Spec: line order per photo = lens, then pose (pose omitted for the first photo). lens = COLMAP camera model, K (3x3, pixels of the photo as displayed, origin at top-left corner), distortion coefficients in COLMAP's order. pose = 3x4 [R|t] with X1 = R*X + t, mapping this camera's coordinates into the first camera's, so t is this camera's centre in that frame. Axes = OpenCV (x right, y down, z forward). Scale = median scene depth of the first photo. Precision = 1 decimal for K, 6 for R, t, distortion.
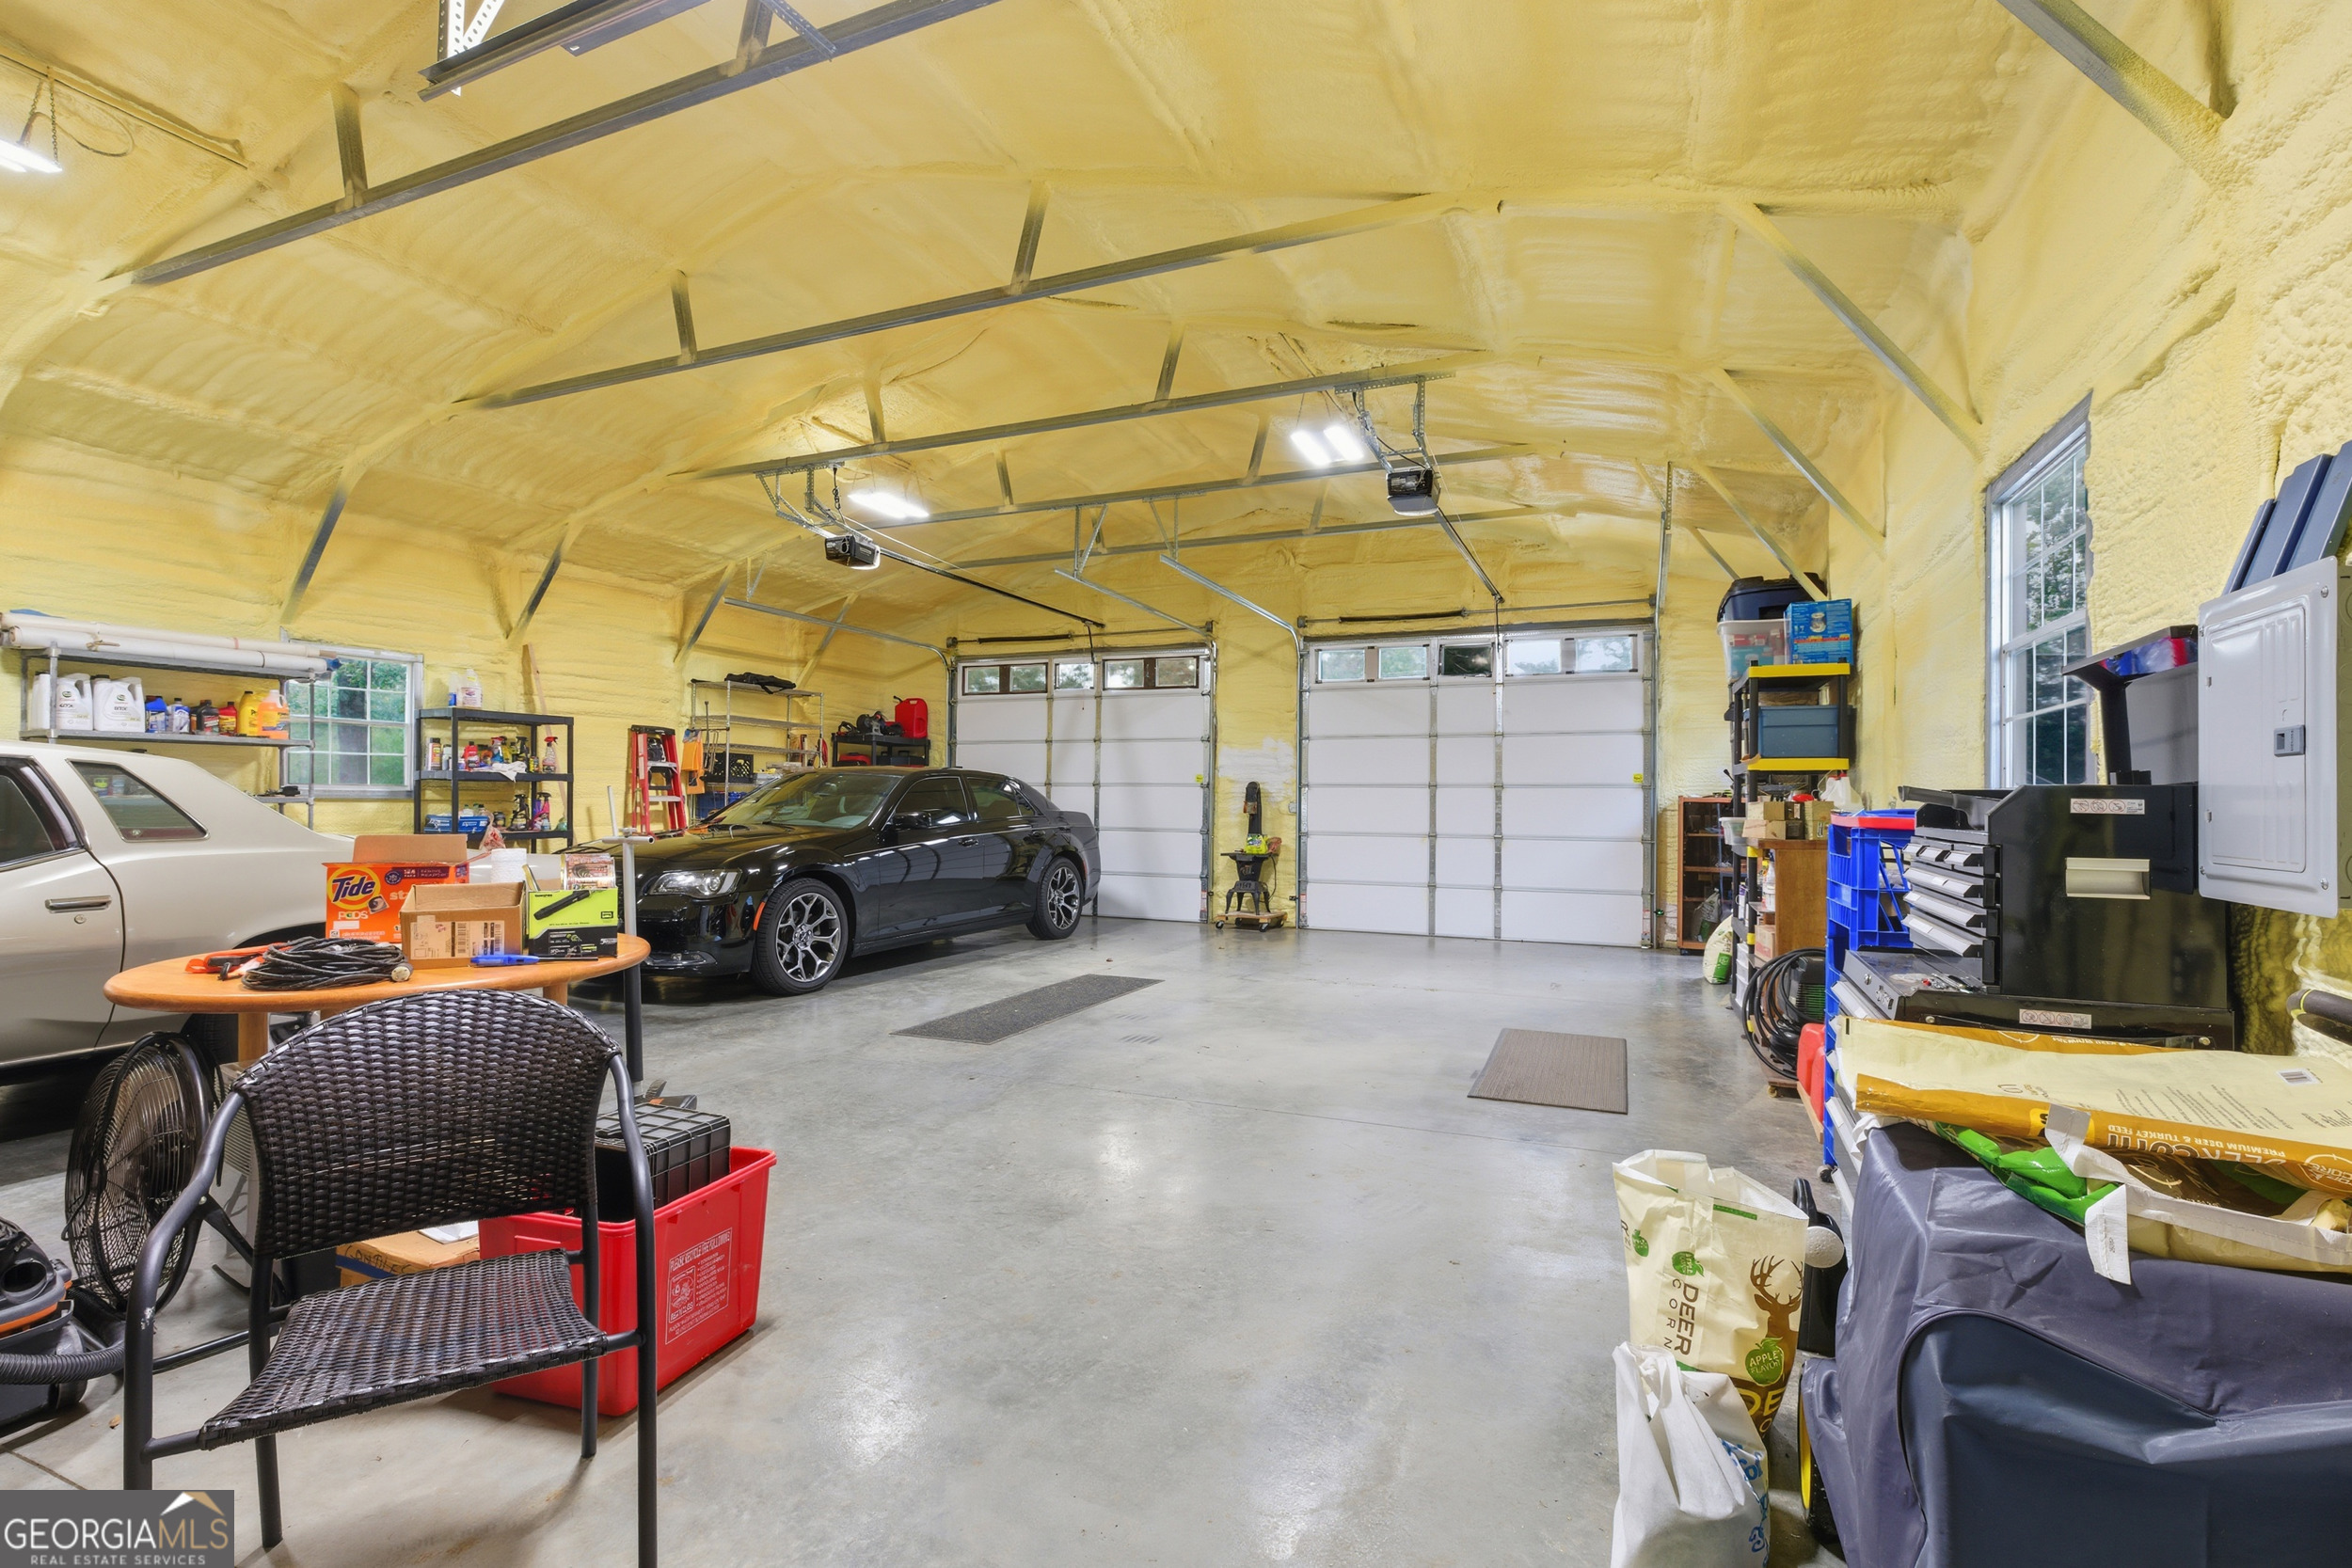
lens RADIAL K [[1061.8, 0, 1176.7], [0, 1061.8, 795.7], [0, 0, 1]] dist [-0.005053, 0.000368]
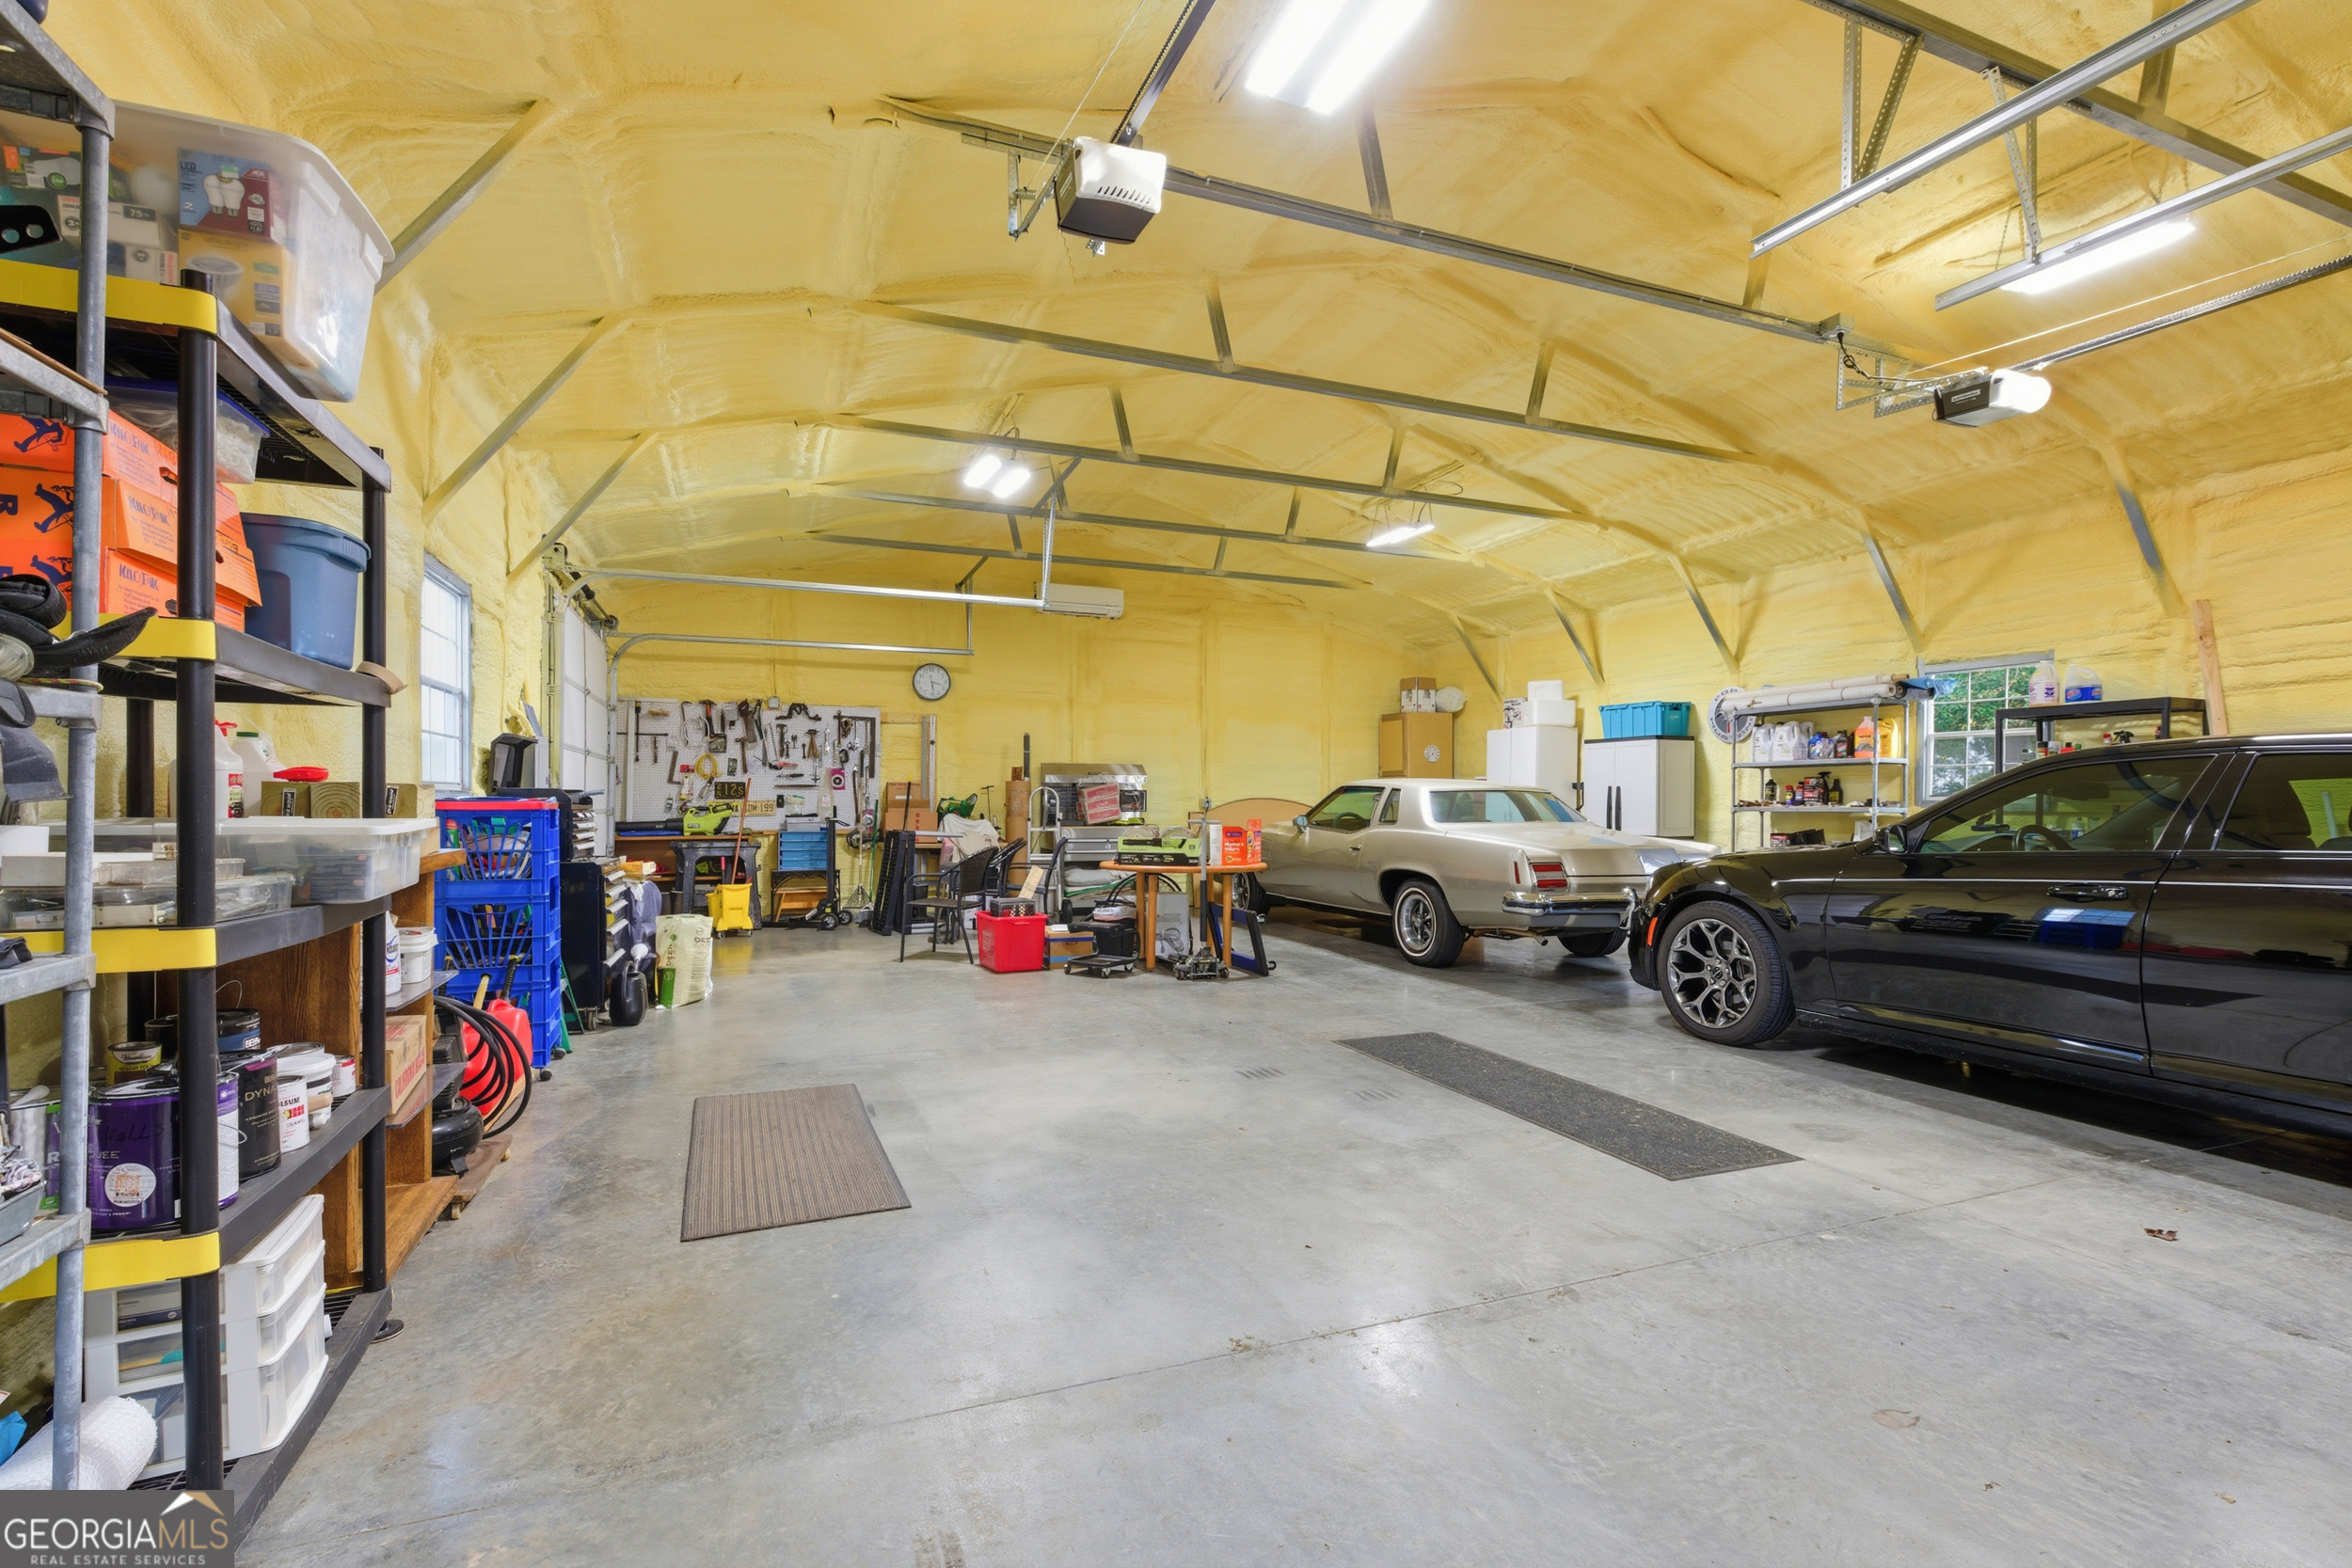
lens RADIAL K [[1061.8, 0, 1176.7], [0, 1061.8, 795.7], [0, 0, 1]] dist [-0.005053, 0.000368]
pose [[-0.705240, -0.016210, -0.708783, 0.759902], [-0.008844, 0.999862, -0.014067, 0.017561], [0.708913, -0.003653, -0.705286, 1.883454]]
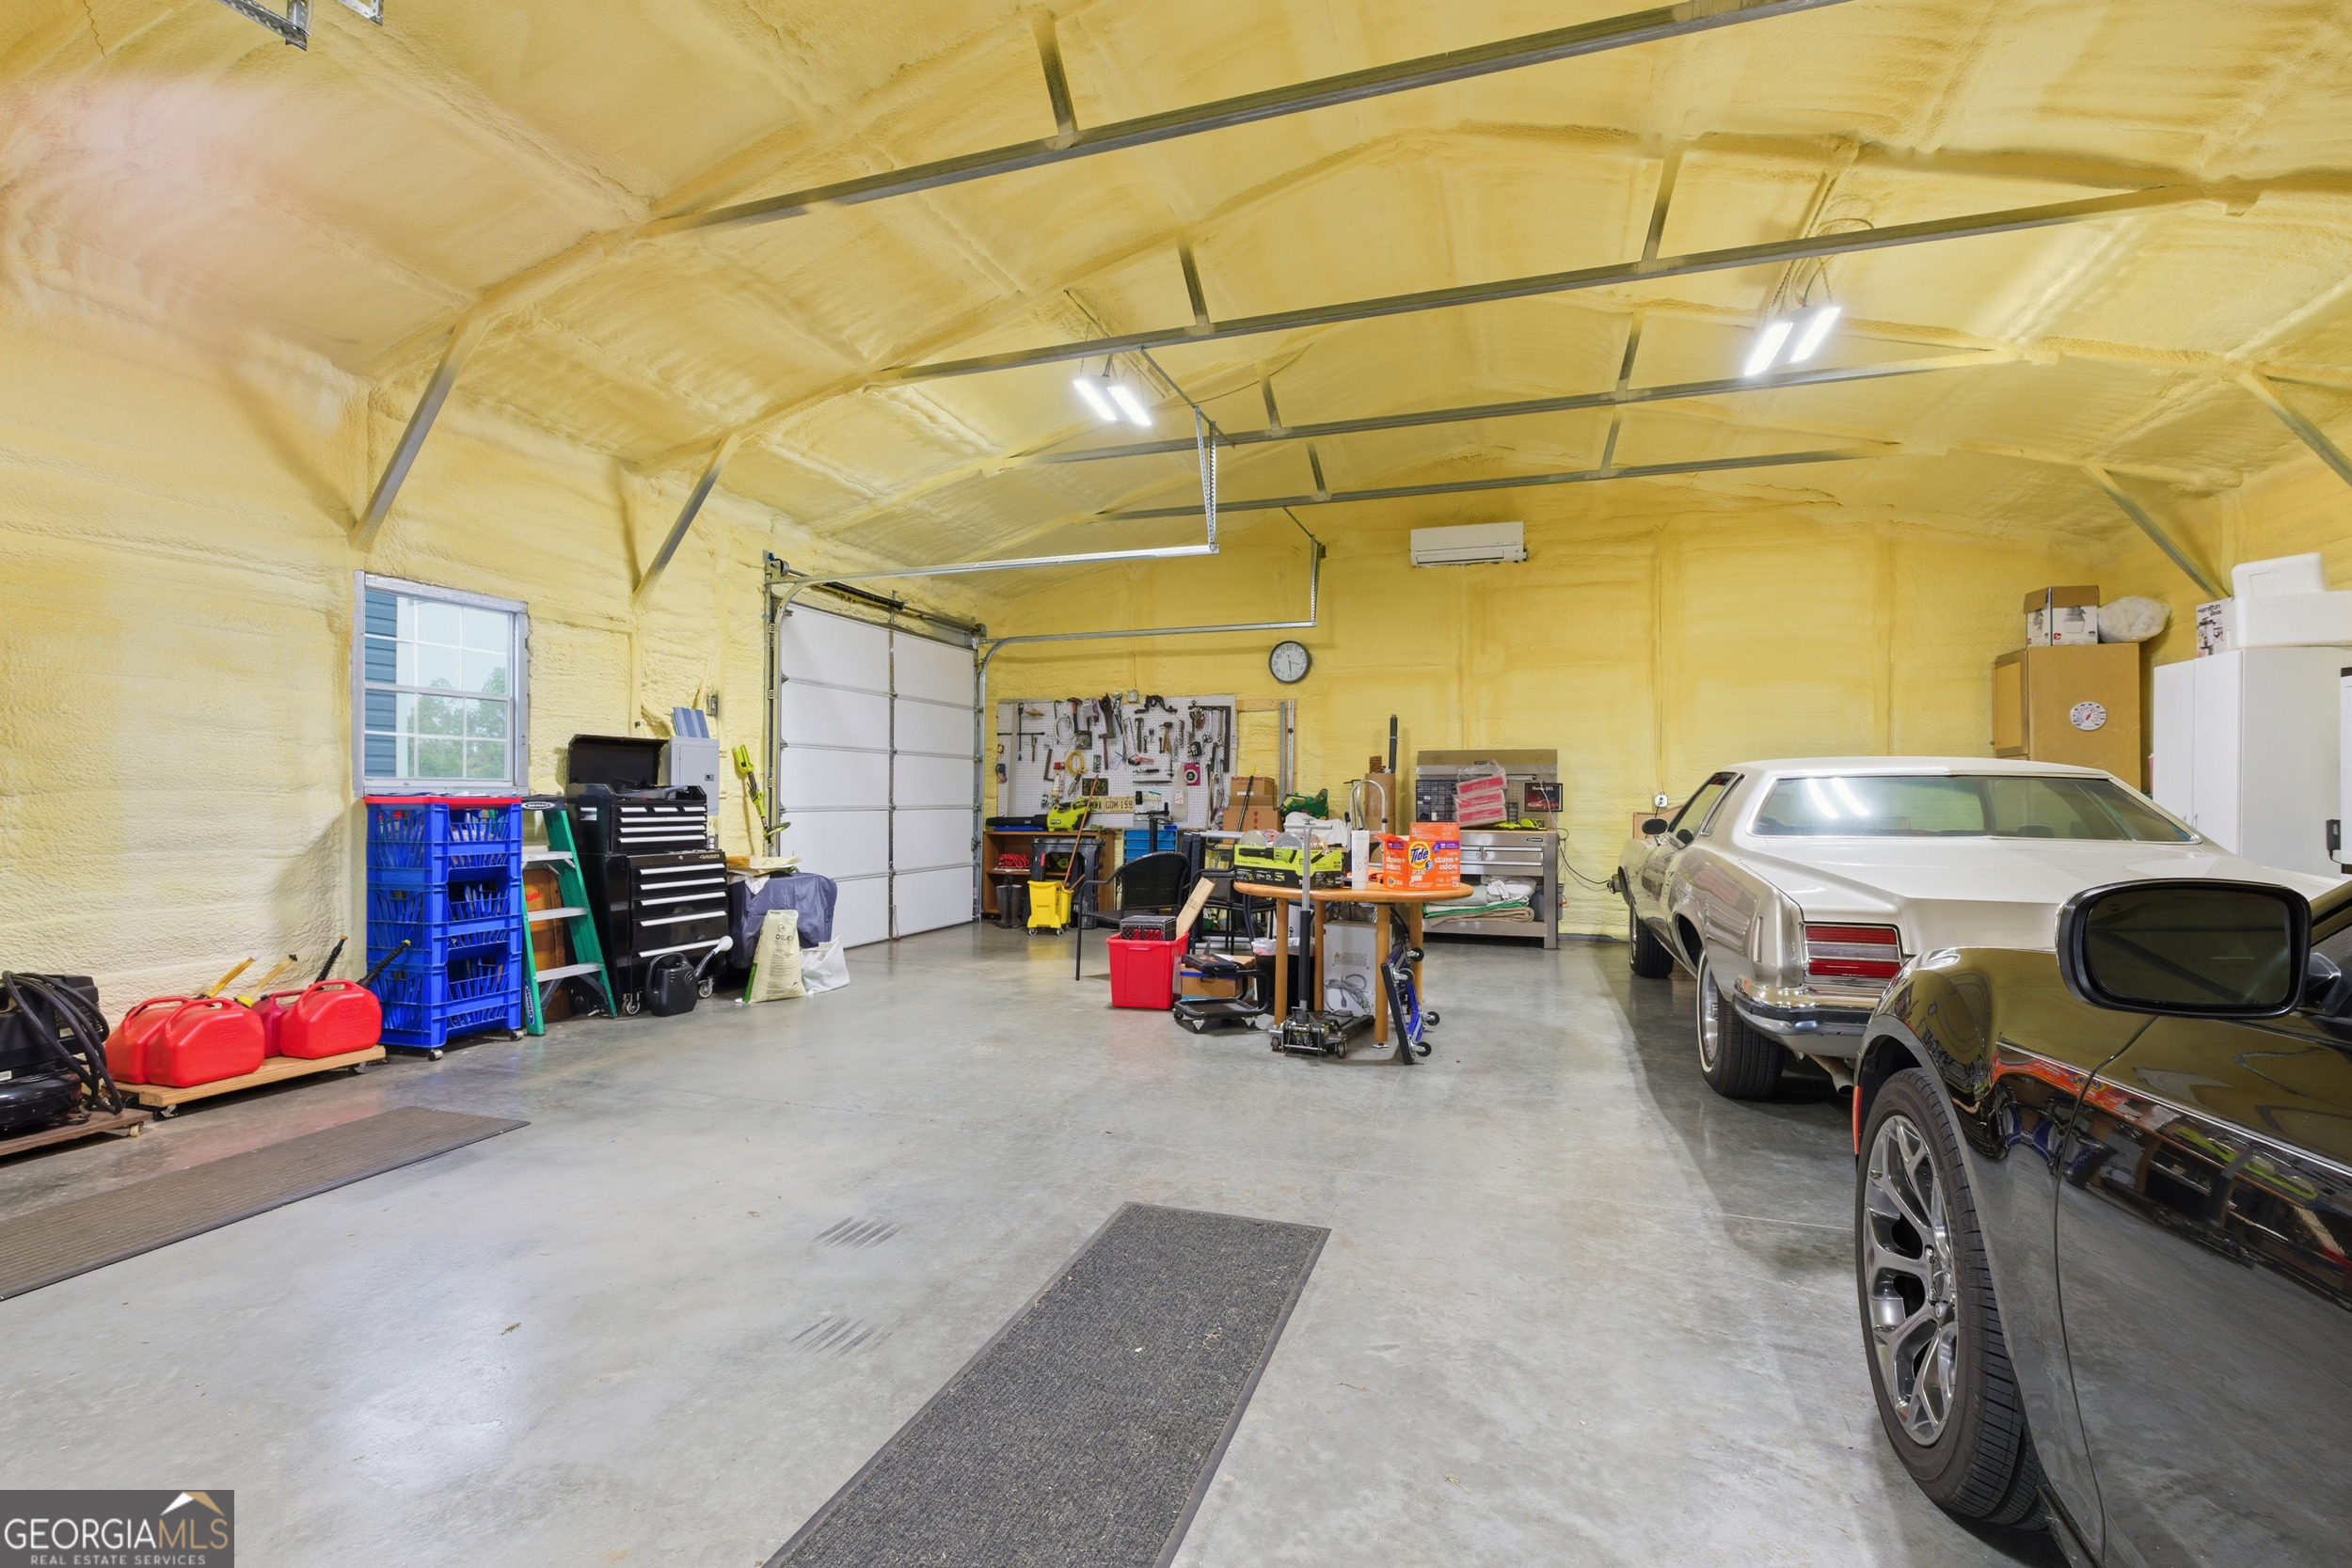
lens RADIAL K [[1056.1, 0, 1176.0], [0, 1056.1, 784.0], [0, 0, 1]] dist [-0.001612, -0.000019]
pose [[-0.996147, -0.014534, -0.086486, -0.174386], [-0.013274, 0.999798, -0.015122, 0.008236], [0.086689, -0.013916, -0.996138, 1.867655]]
